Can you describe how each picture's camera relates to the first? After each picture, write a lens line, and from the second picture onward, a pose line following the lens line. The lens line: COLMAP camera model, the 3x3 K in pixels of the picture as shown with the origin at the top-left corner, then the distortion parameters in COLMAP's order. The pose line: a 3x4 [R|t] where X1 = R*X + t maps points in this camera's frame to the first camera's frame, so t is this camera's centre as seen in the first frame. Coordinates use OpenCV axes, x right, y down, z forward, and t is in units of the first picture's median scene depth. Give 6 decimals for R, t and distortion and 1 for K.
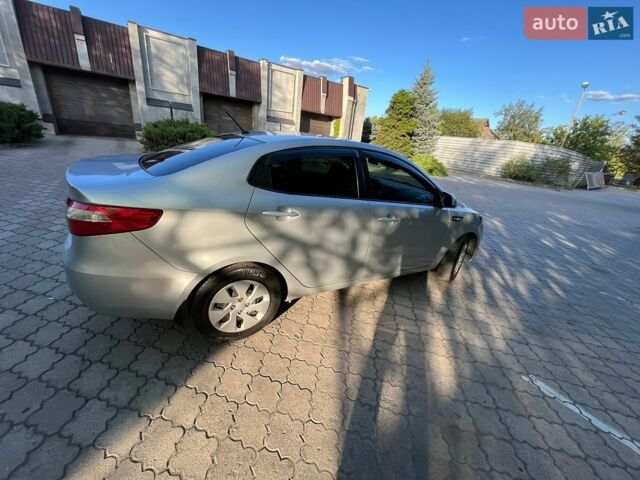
lens RADIAL K [[258.1, 0, 321.7], [0, 258.1, 239.6], [0, 0, 1]] dist [-0.002237, 0.000061]
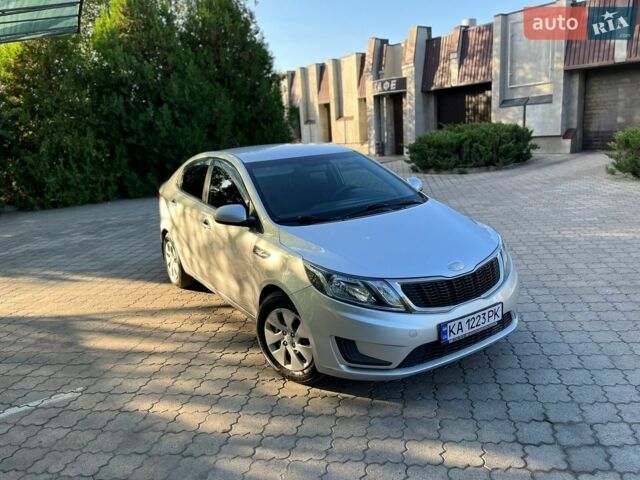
lens RADIAL K [[485.4, 0, 319.4], [0, 485.4, 239.0], [0, 0, 1]] dist [0.076674, -0.097922]
pose [[0.023834, 0.105259, -0.994159, 0.298401], [-0.304352, 0.948001, 0.093076, -0.046840], [0.952261, 0.300356, 0.054630, 0.185906]]
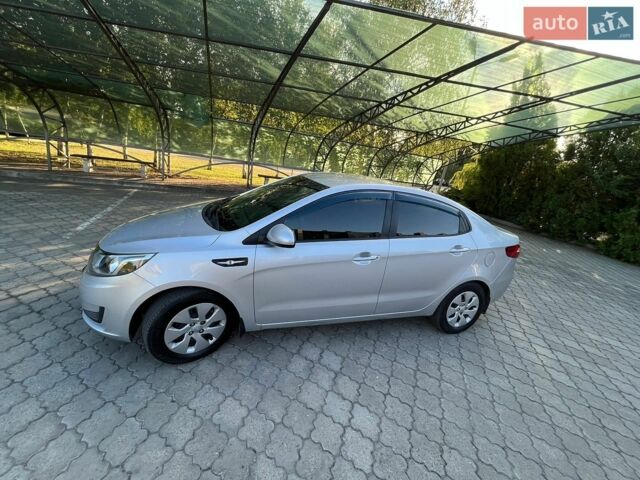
lens RADIAL K [[258.1, 0, 321.9], [0, 258.1, 237.9], [0, 0, 1]] dist [-0.002237, 0.000061]
pose [[-0.941065, -0.313902, 0.125946, -0.007086], [-0.165059, 0.751244, 0.639052, -0.139880], [-0.295216, 0.580601, -0.758782, 0.323320]]
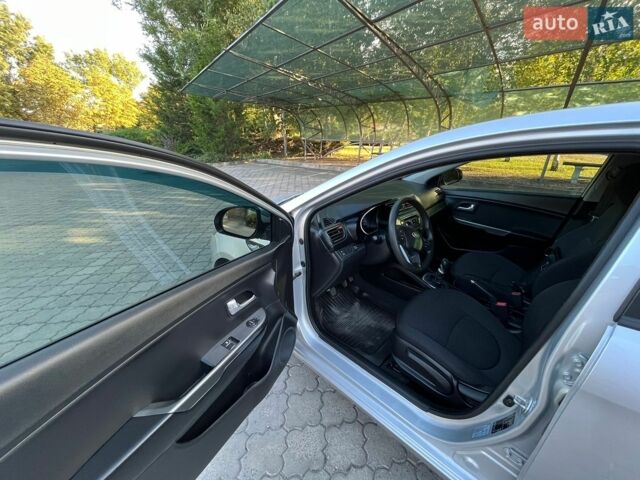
lens RADIAL K [[258.1, 0, 320.7], [0, 258.1, 239.1], [0, 0, 1]] dist [-0.002237, 0.000061]
pose [[-0.266820, -0.481561, 0.834809, -0.036006], [0.330887, 0.767784, 0.548655, -0.095558], [-0.905163, 0.422620, -0.045518, 0.238649]]
